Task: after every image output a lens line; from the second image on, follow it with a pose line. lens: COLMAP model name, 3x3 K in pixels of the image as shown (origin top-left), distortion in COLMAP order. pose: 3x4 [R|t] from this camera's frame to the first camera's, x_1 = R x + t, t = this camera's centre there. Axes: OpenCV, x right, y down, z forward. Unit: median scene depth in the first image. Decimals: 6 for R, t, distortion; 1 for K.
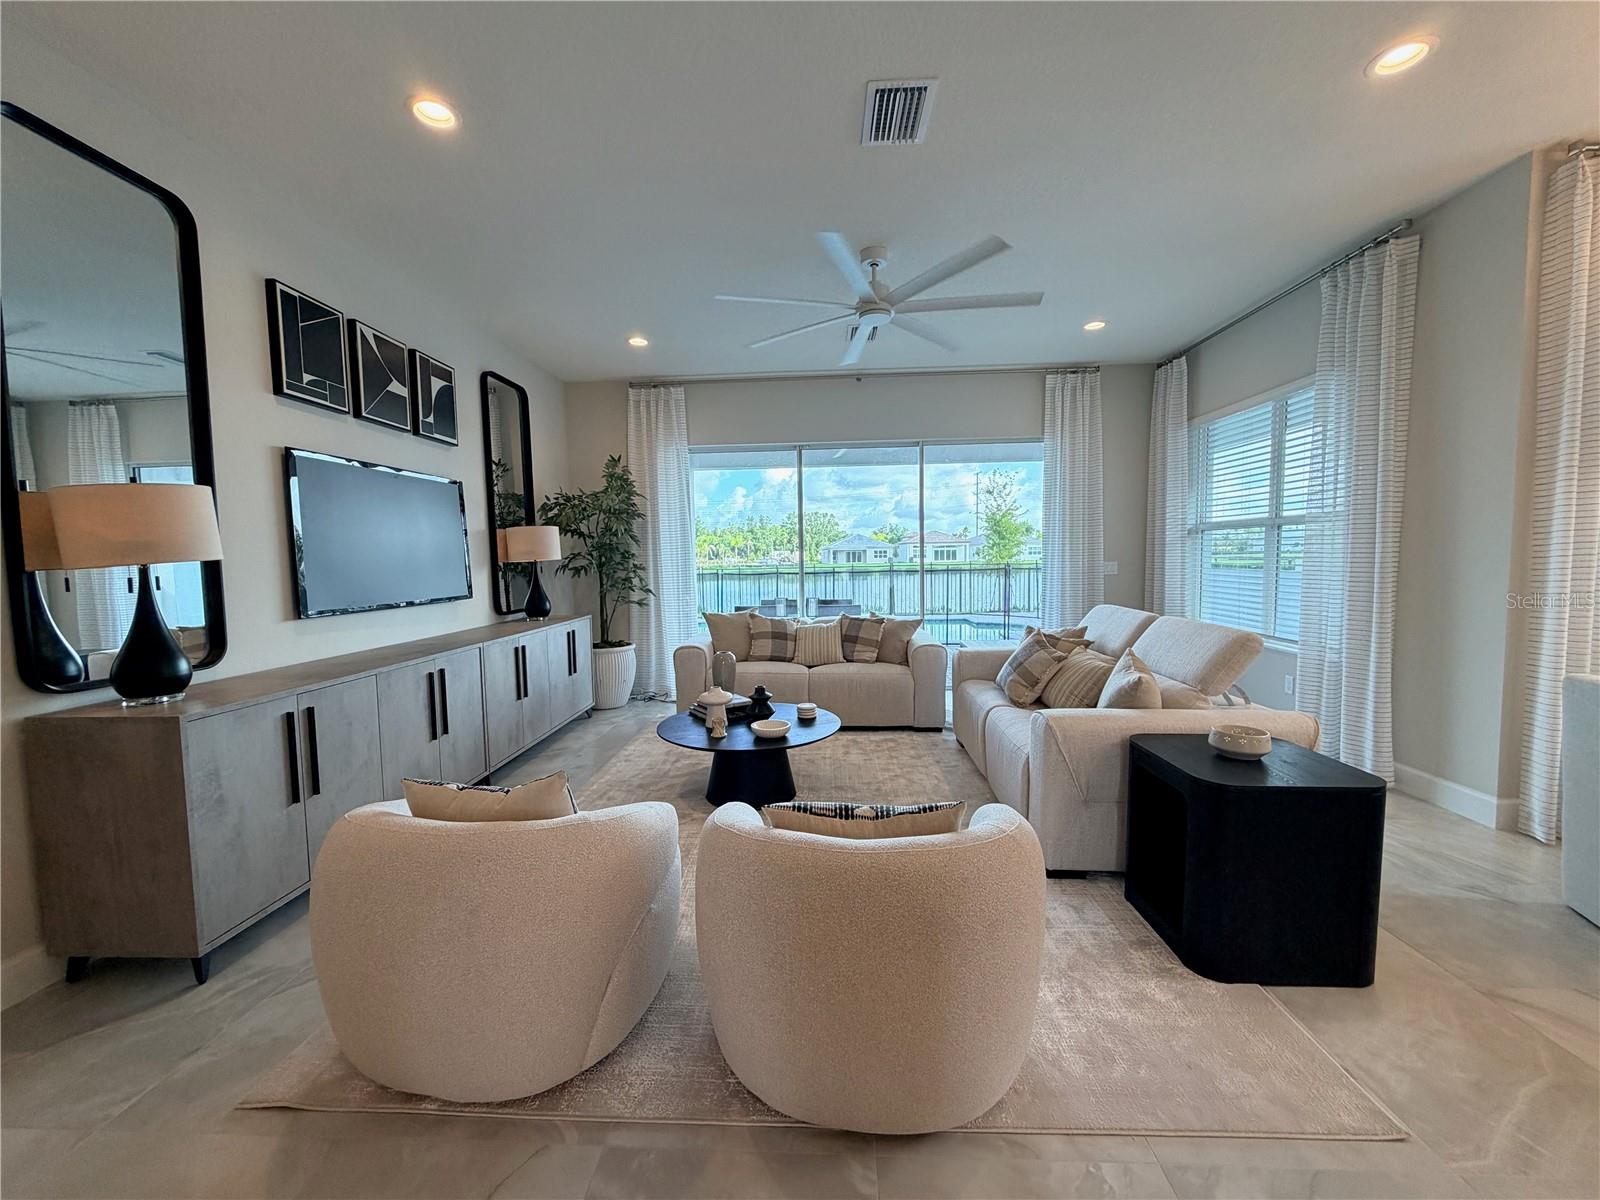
lens RADIAL K [[637.3, 0, 795.7], [0, 637.3, 601.3], [0, 0, 1]] dist [-0.000119, 0.000221]
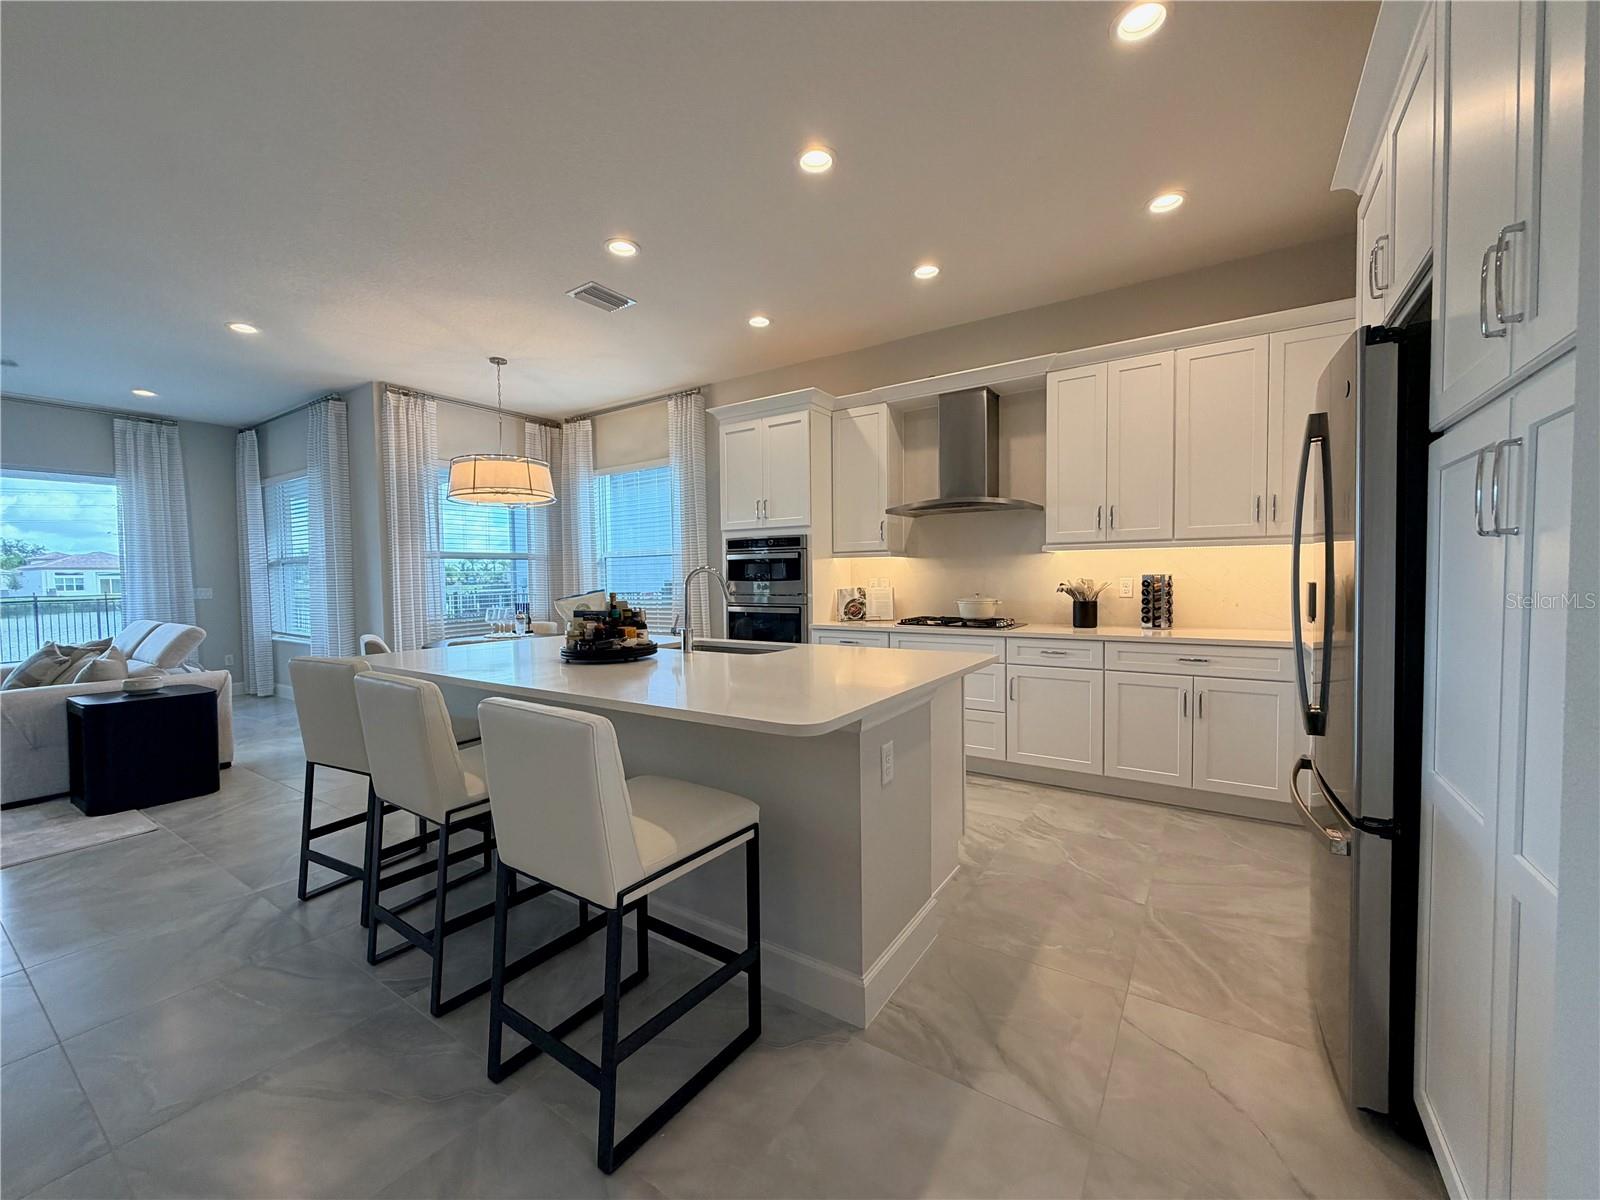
lens RADIAL K [[637.3, 0, 795.7], [0, 637.3, 601.3], [0, 0, 1]] dist [-0.000119, 0.000221]
pose [[0.510522, -0.024361, 0.859519, 0.046669], [0.064926, 0.997837, -0.010283, 0.050561], [-0.857410, 0.061055, 0.511000, -0.594841]]
